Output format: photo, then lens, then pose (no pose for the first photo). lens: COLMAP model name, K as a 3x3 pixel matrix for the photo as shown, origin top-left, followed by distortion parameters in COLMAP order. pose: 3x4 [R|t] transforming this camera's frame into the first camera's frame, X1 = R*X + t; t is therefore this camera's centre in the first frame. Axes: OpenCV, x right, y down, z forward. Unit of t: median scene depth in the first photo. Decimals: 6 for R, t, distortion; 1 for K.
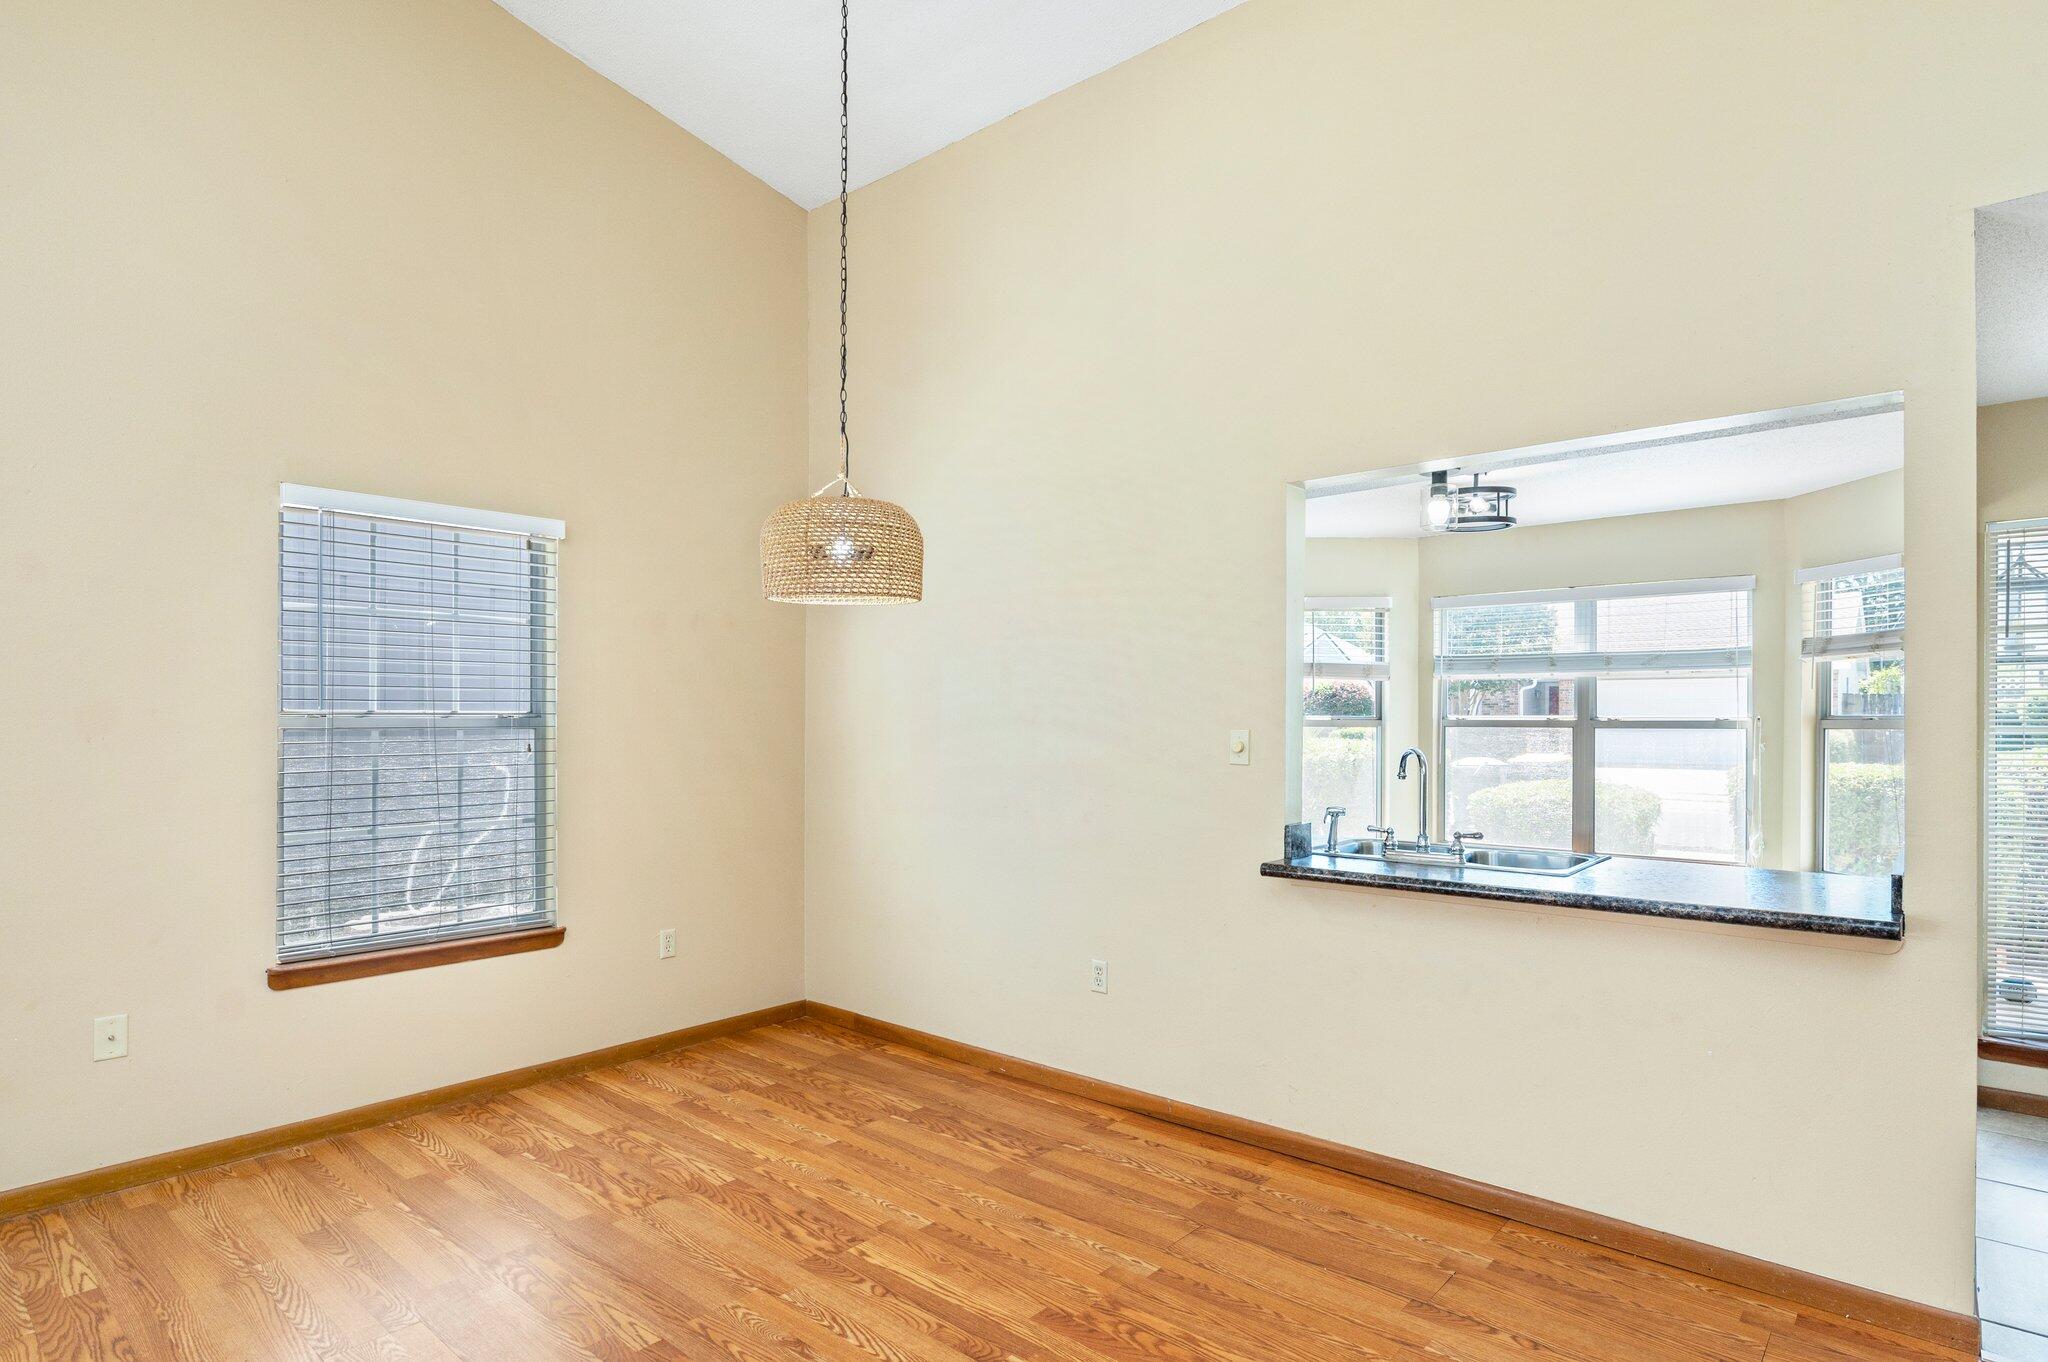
lens RADIAL K [[1082.9, 0, 1051.1], [0, 1082.9, 711.1], [0, 0, 1]] dist [-0.083892, 0.132924]
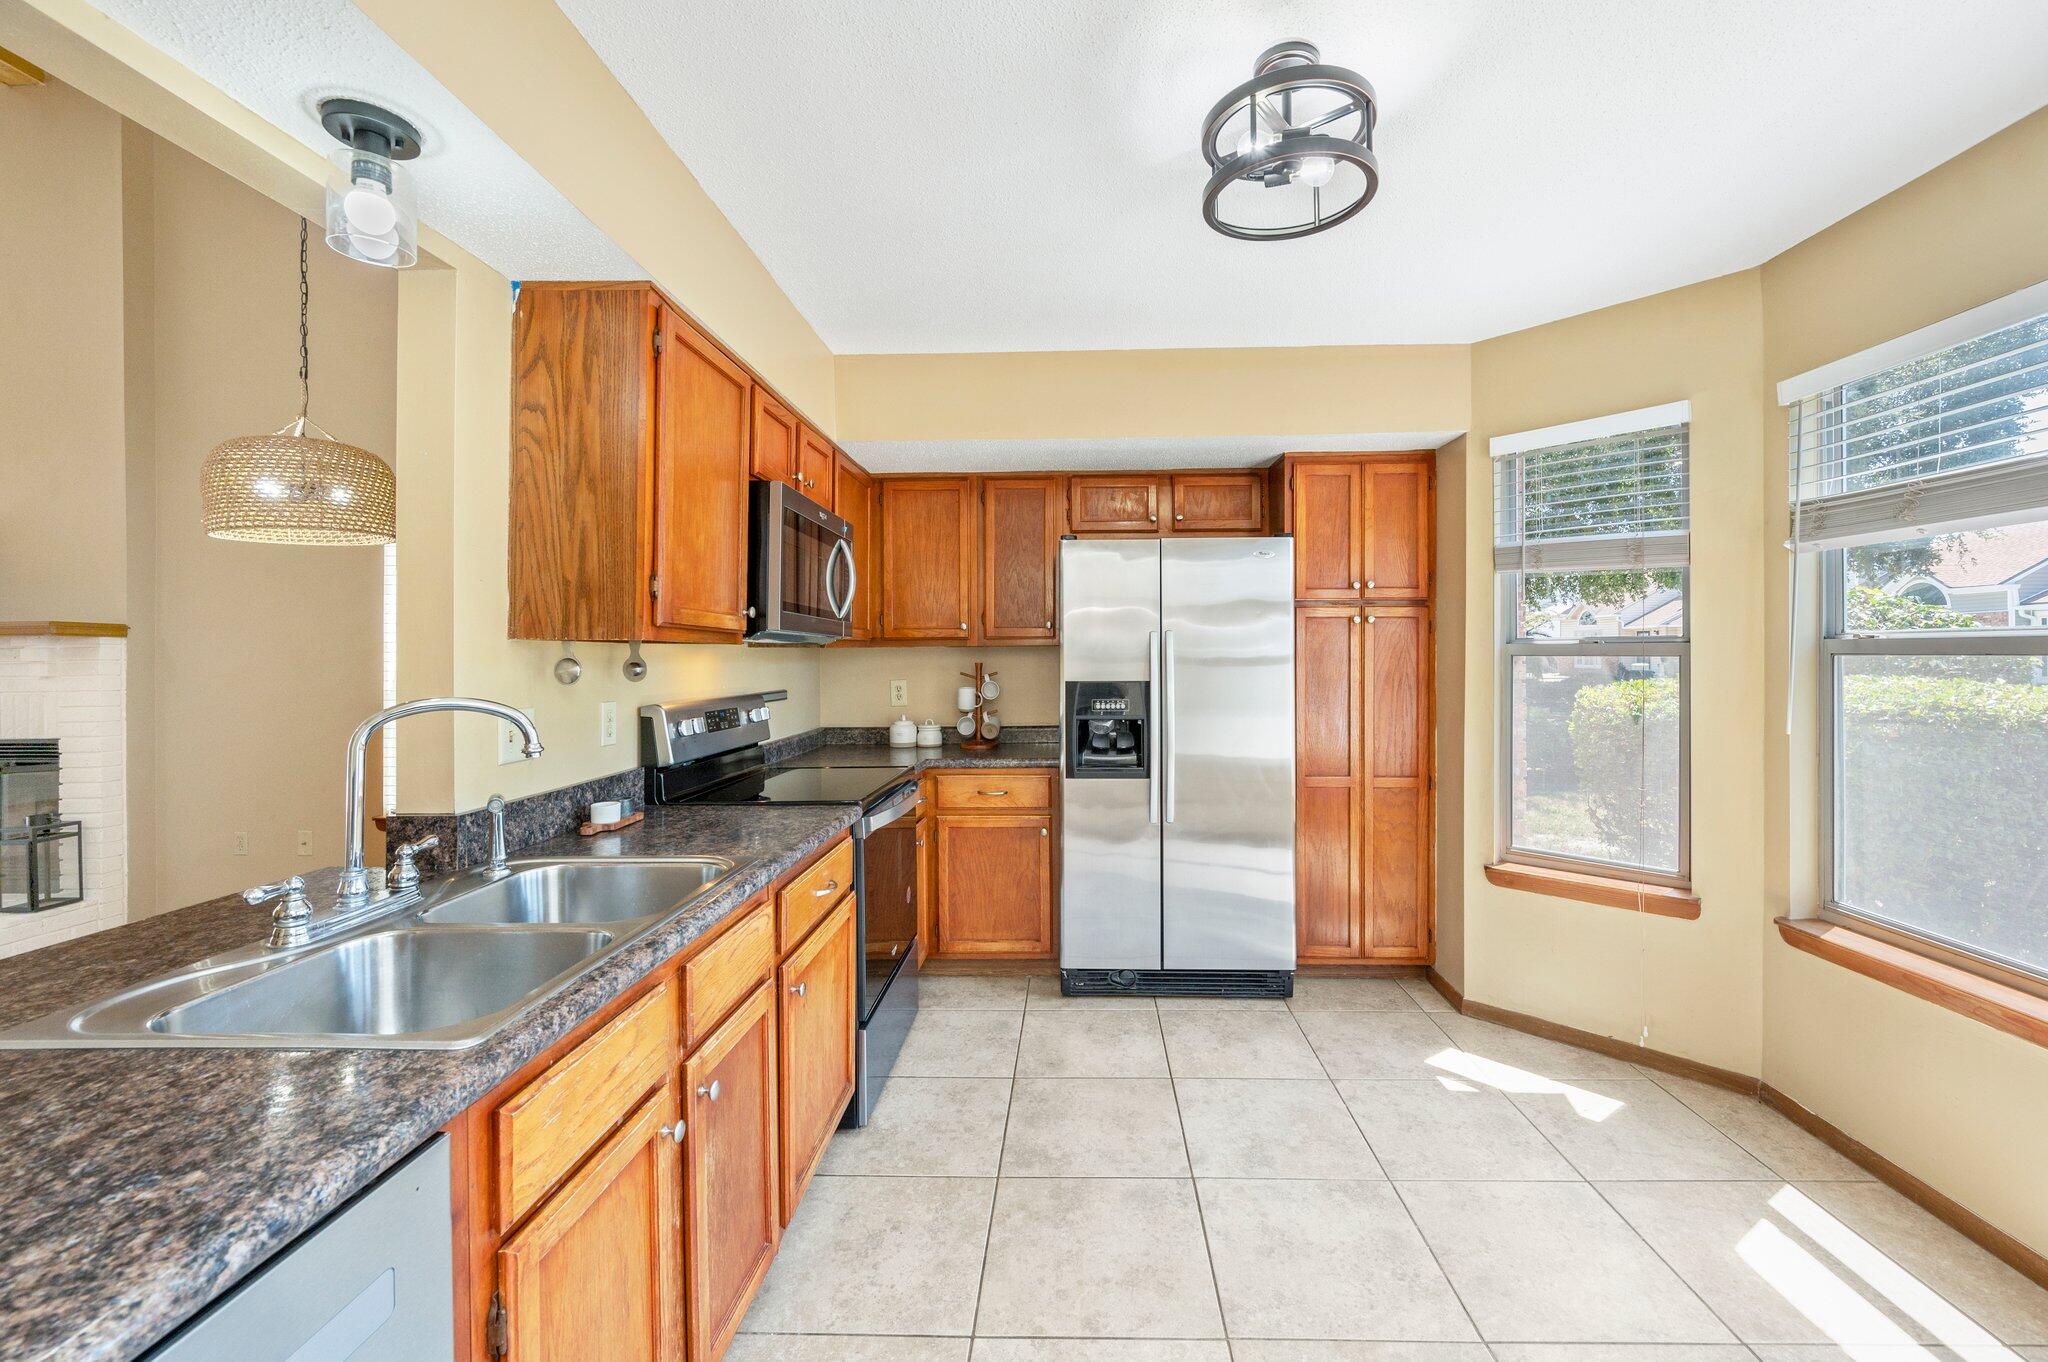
lens RADIAL K [[836.7, 0, 1064.9], [0, 836.7, 644.7], [0, 0, 1]] dist [-0.001294, -0.000023]
pose [[0.628340, -0.019024, -0.777706, 0.773588], [0.014313, 0.999814, -0.012894, 0.018131], [0.777807, -0.003029, 0.628496, 0.911030]]
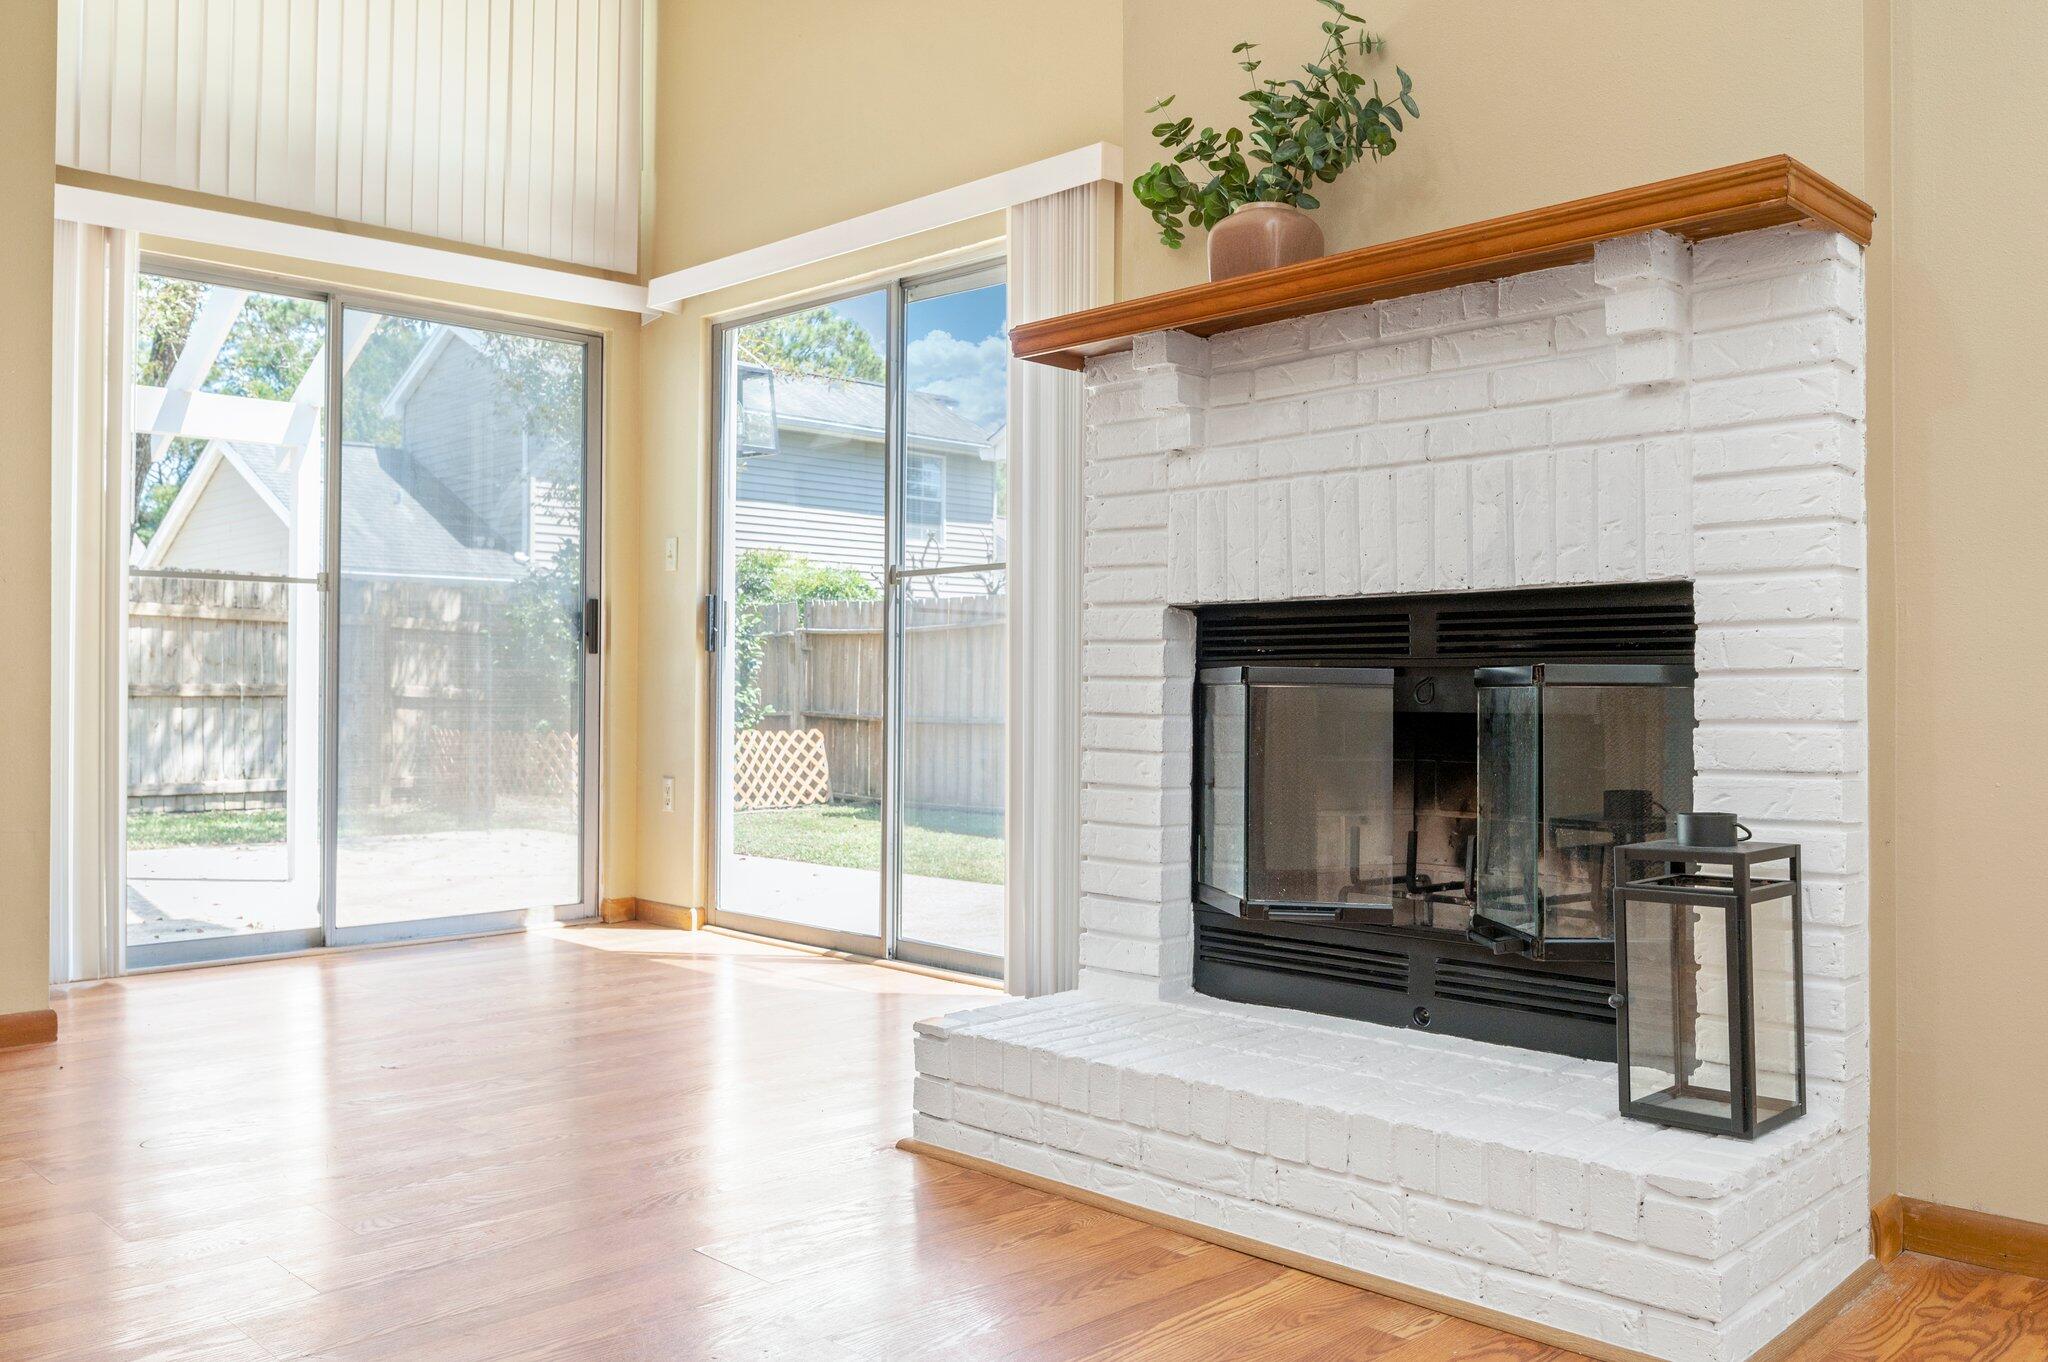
lens RADIAL K [[1631.0, 0, 1024.0], [0, 1631.0, 681.0], [0, 0, 1]] dist [-0.014526, -0.006489]
pose [[-0.088795, -0.011236, -0.995987, -0.190310], [0.007081, 0.999904, -0.011911, 0.151713], [0.996025, -0.008111, -0.088707, 0.376308]]
